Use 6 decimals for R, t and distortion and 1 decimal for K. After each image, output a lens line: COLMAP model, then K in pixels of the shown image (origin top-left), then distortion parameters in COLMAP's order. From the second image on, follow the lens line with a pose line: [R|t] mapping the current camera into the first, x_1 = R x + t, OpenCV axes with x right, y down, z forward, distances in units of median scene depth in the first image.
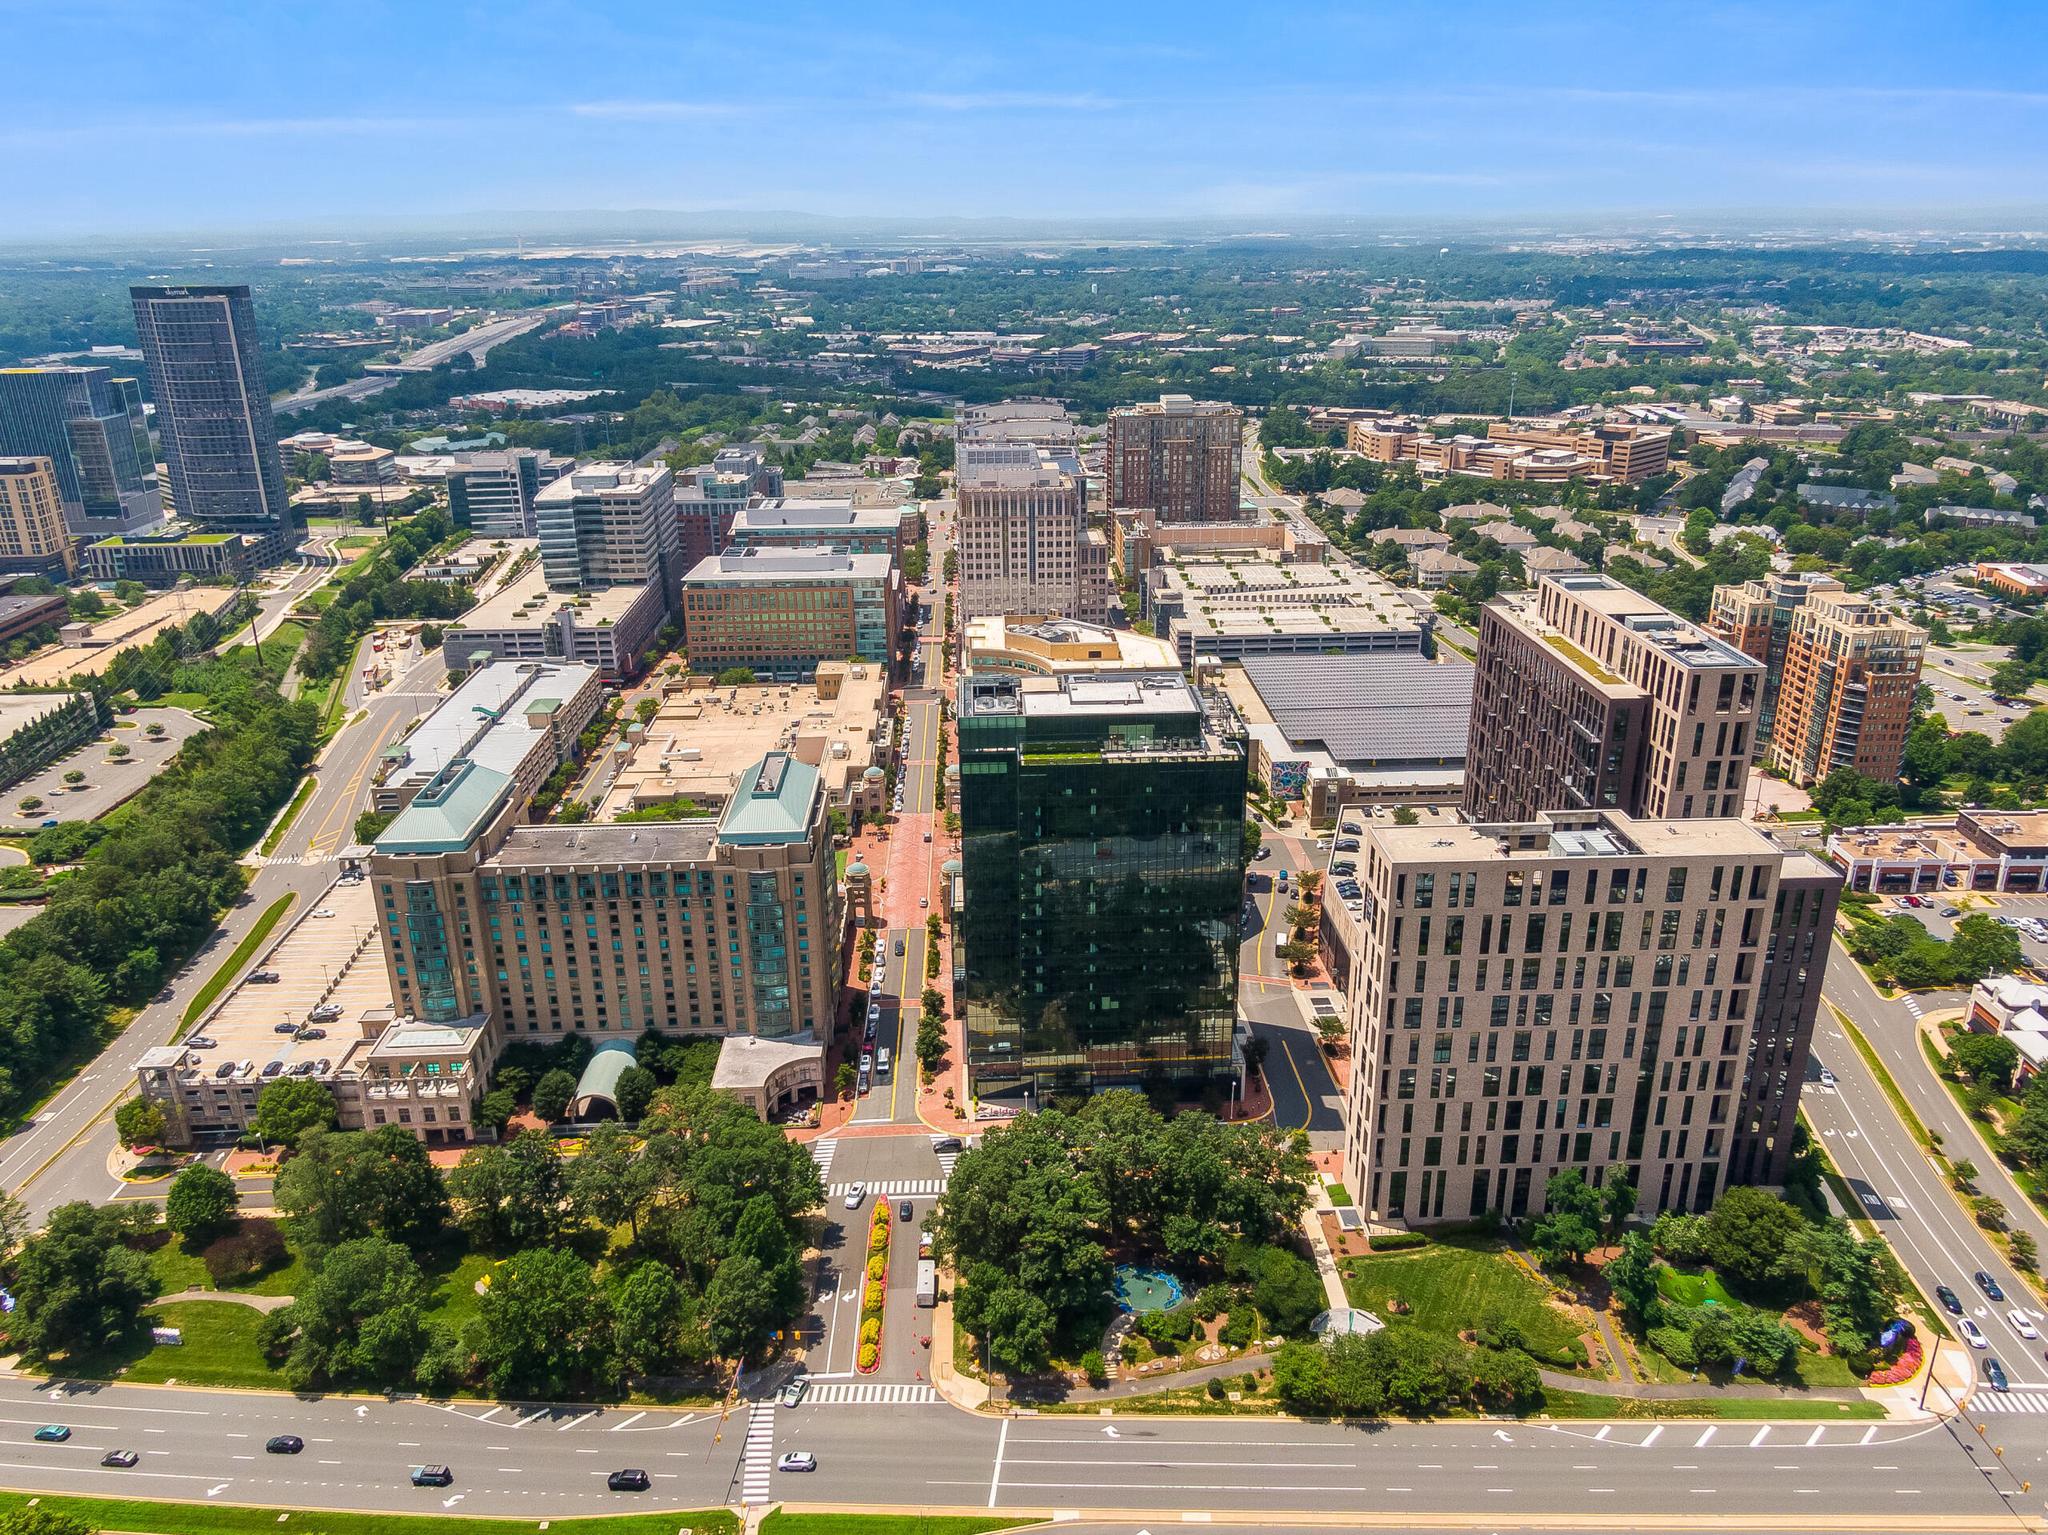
lens RADIAL K [[1509.4, 0, 1033.7], [0, 1509.4, 776.0], [0, 0, 1]] dist [0.009307, -0.001478]
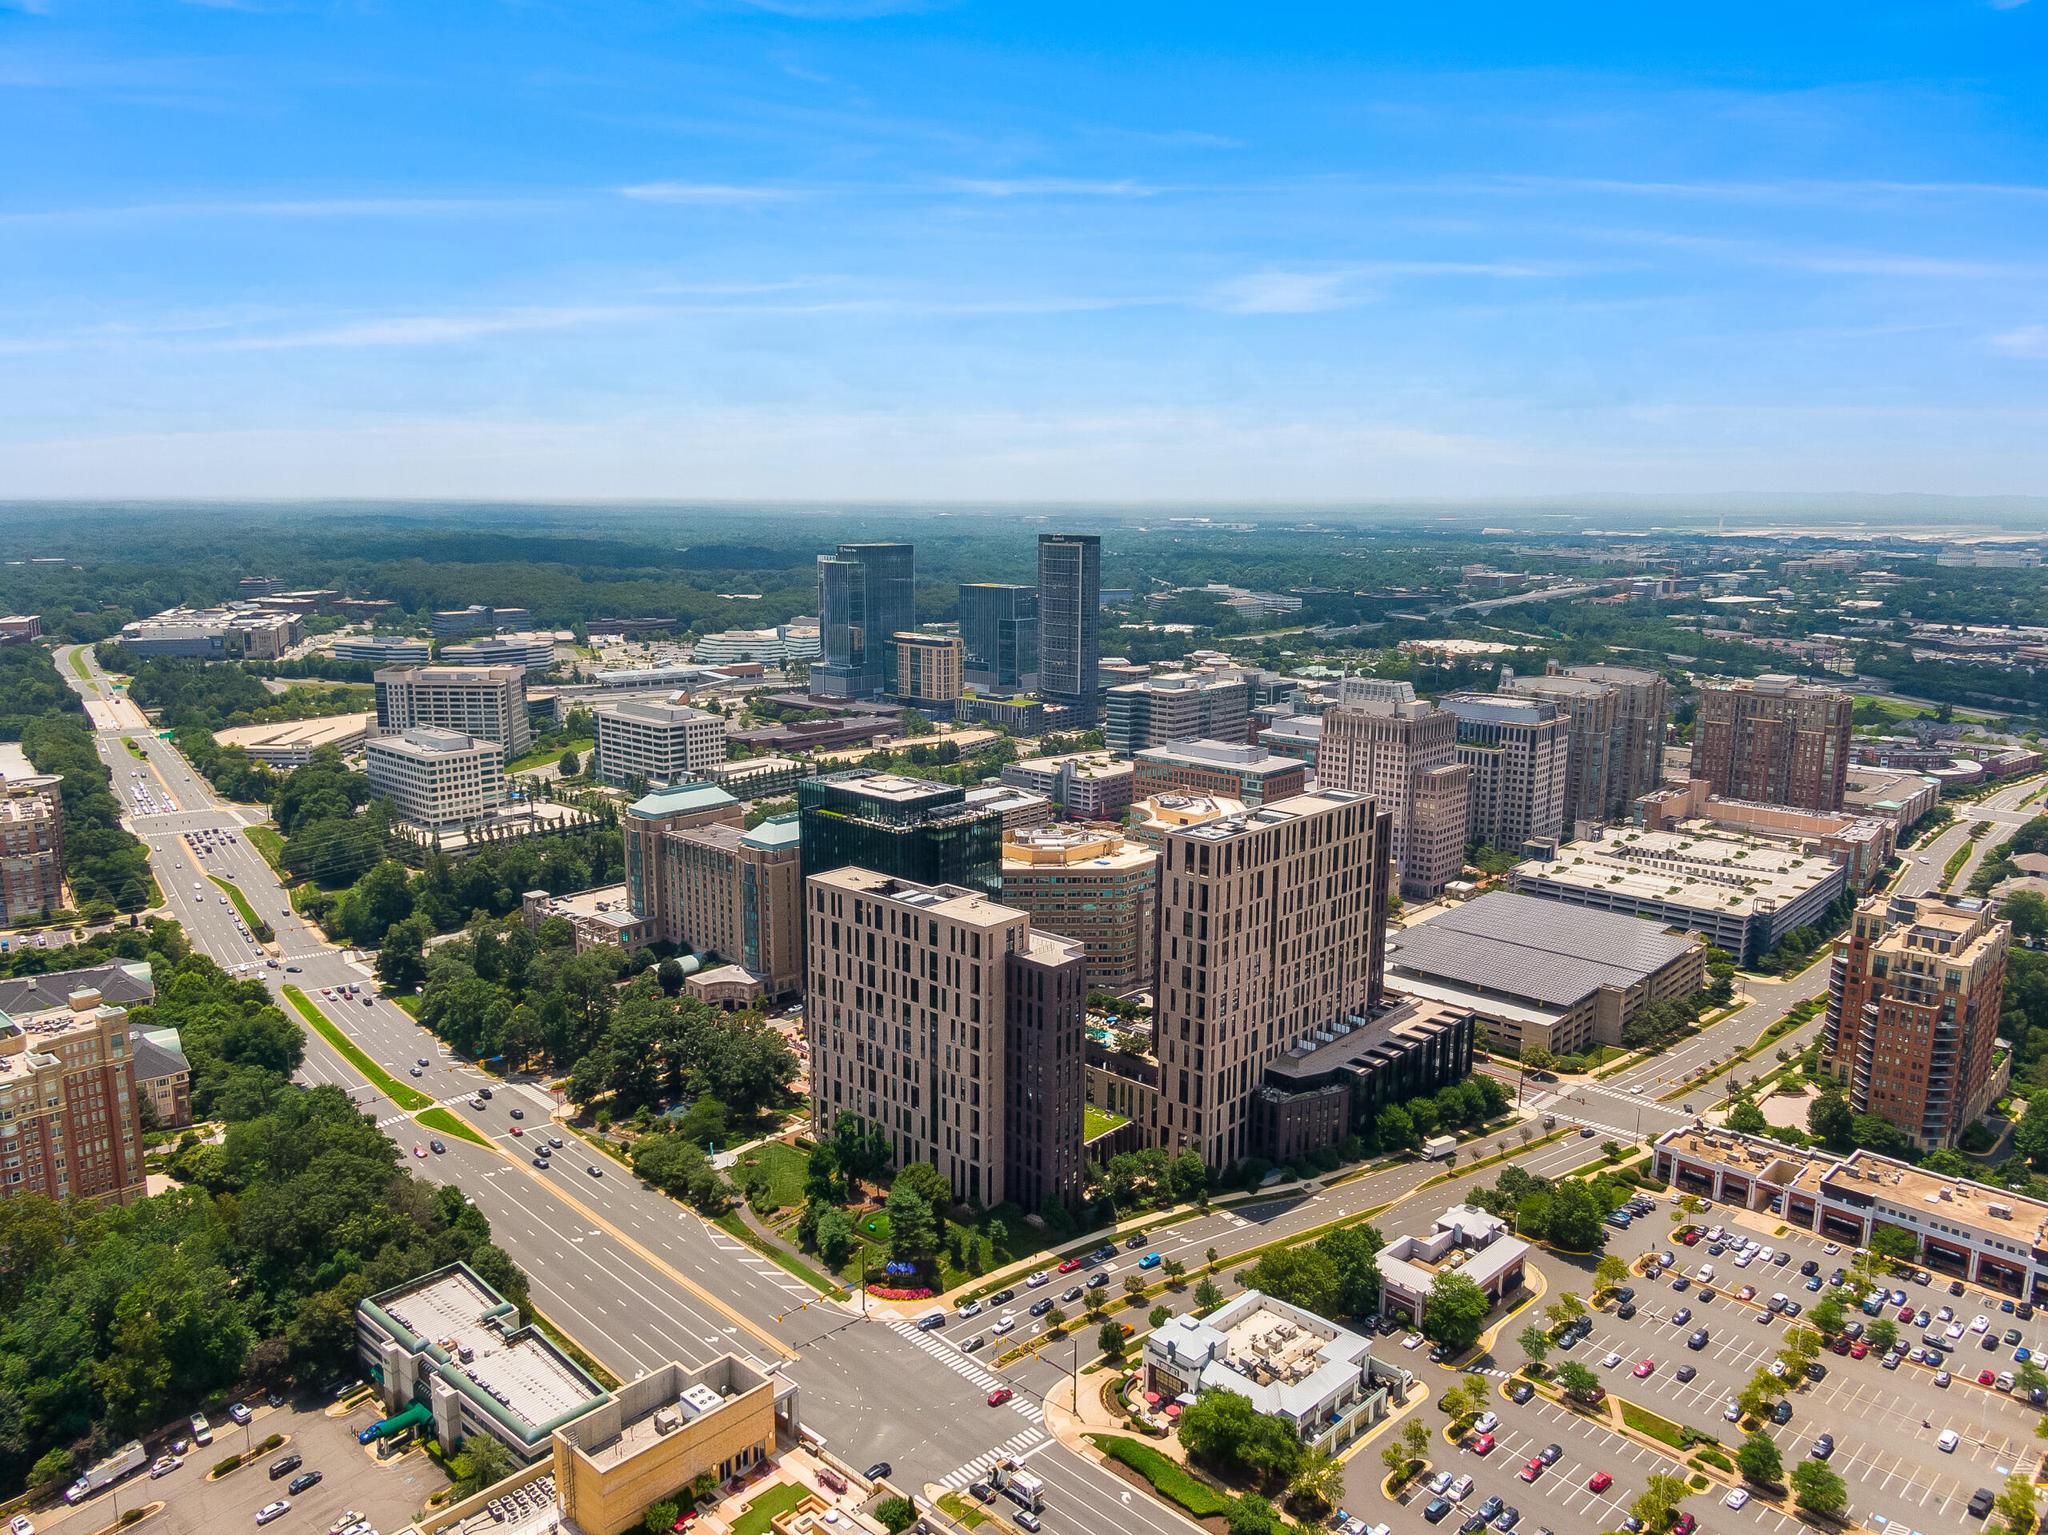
lens RADIAL K [[1509.4, 0, 1033.7], [0, 1509.4, 776.0], [0, 0, 1]] dist [0.009307, -0.001478]
pose [[0.705314, 0.146472, -0.693598, 1.188125], [-0.262103, 0.962970, -0.063174, -0.005545], [0.658661, 0.226352, 0.717586, -0.004947]]
